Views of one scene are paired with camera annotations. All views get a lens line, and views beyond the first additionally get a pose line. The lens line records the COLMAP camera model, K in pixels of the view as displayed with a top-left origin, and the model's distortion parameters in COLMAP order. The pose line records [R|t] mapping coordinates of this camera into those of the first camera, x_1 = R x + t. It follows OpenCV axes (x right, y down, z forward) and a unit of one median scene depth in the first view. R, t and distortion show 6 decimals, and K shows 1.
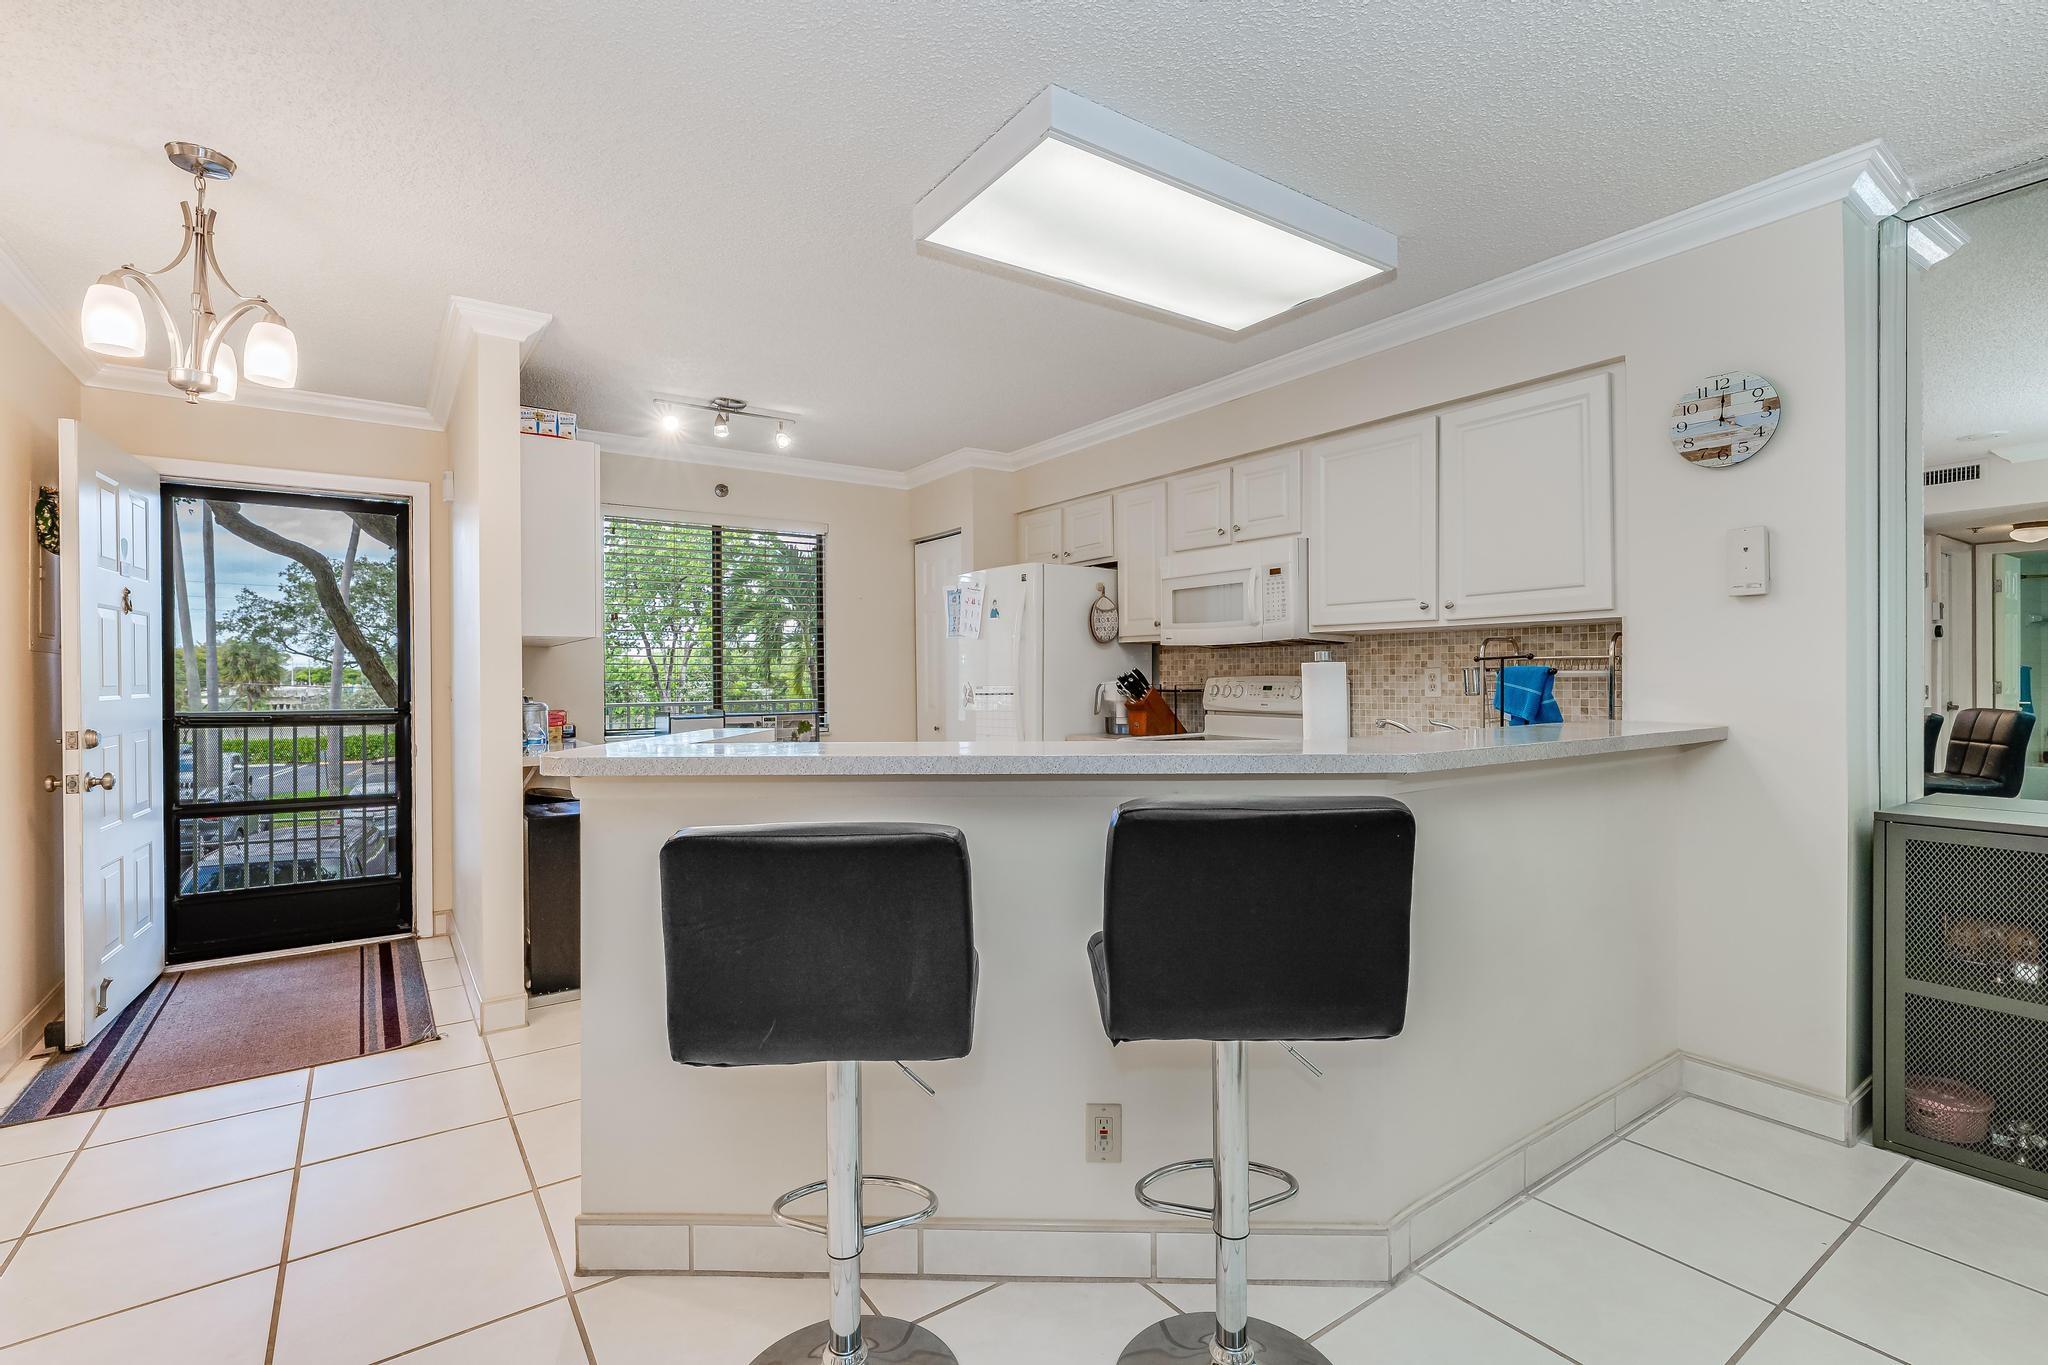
lens RADIAL K [[939.1, 0, 1031.3], [0, 939.1, 680.7], [0, 0, 1]] dist [-0.000550, 0.000300]
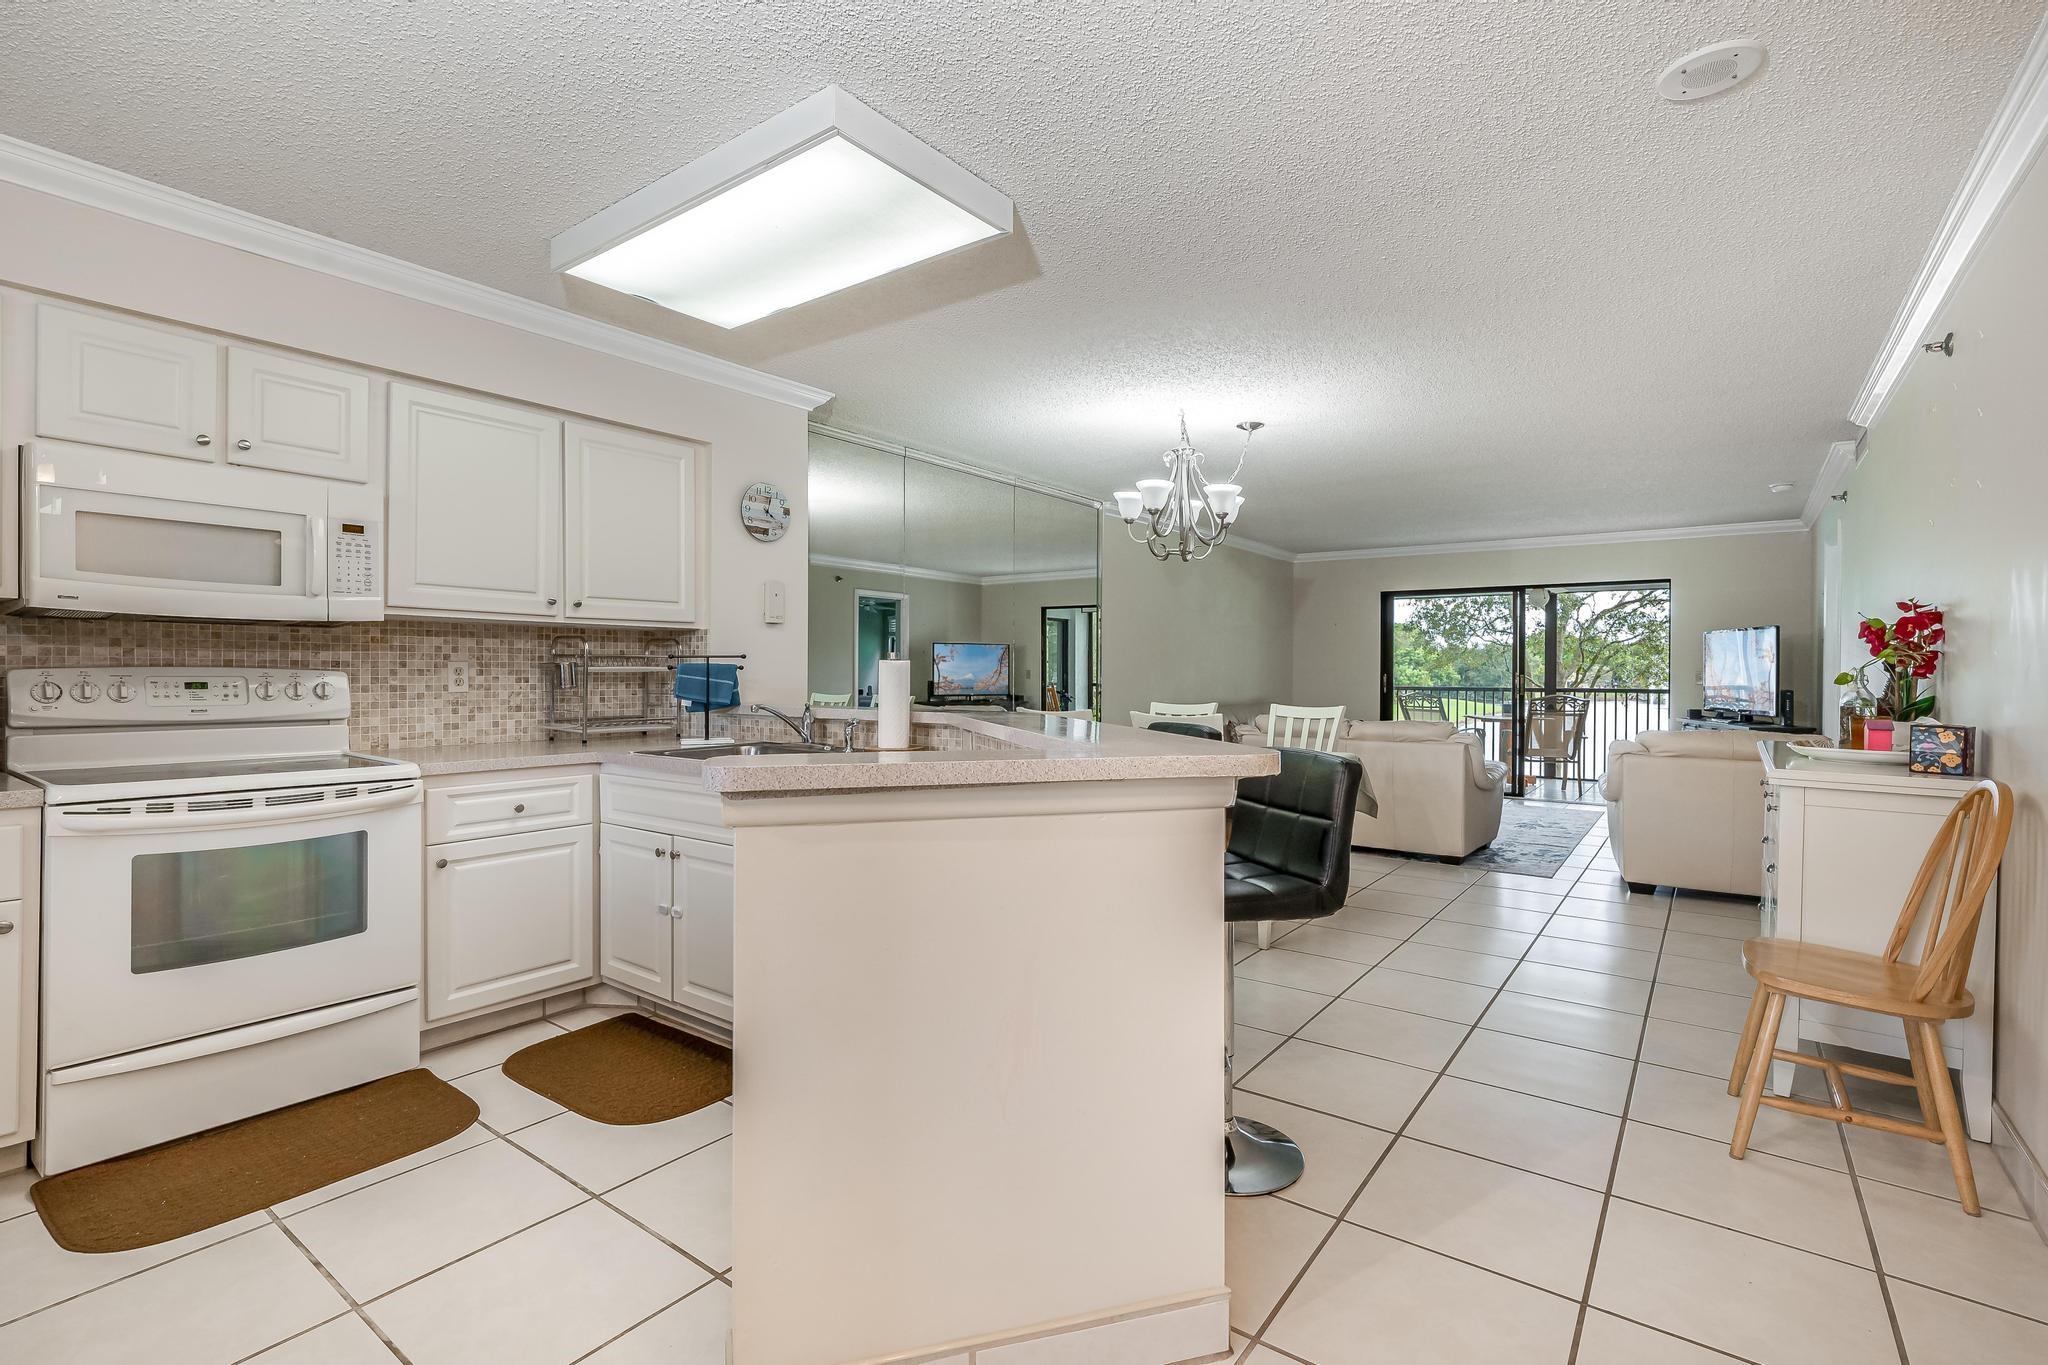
lens RADIAL K [[939.1, 0, 1031.3], [0, 939.1, 680.7], [0, 0, 1]] dist [-0.000550, 0.000300]
pose [[-0.314562, -0.002795, 0.949233, -0.642339], [0.002368, 0.999990, 0.003729, 0.003652], [-0.949234, 0.003421, -0.314553, 0.743414]]
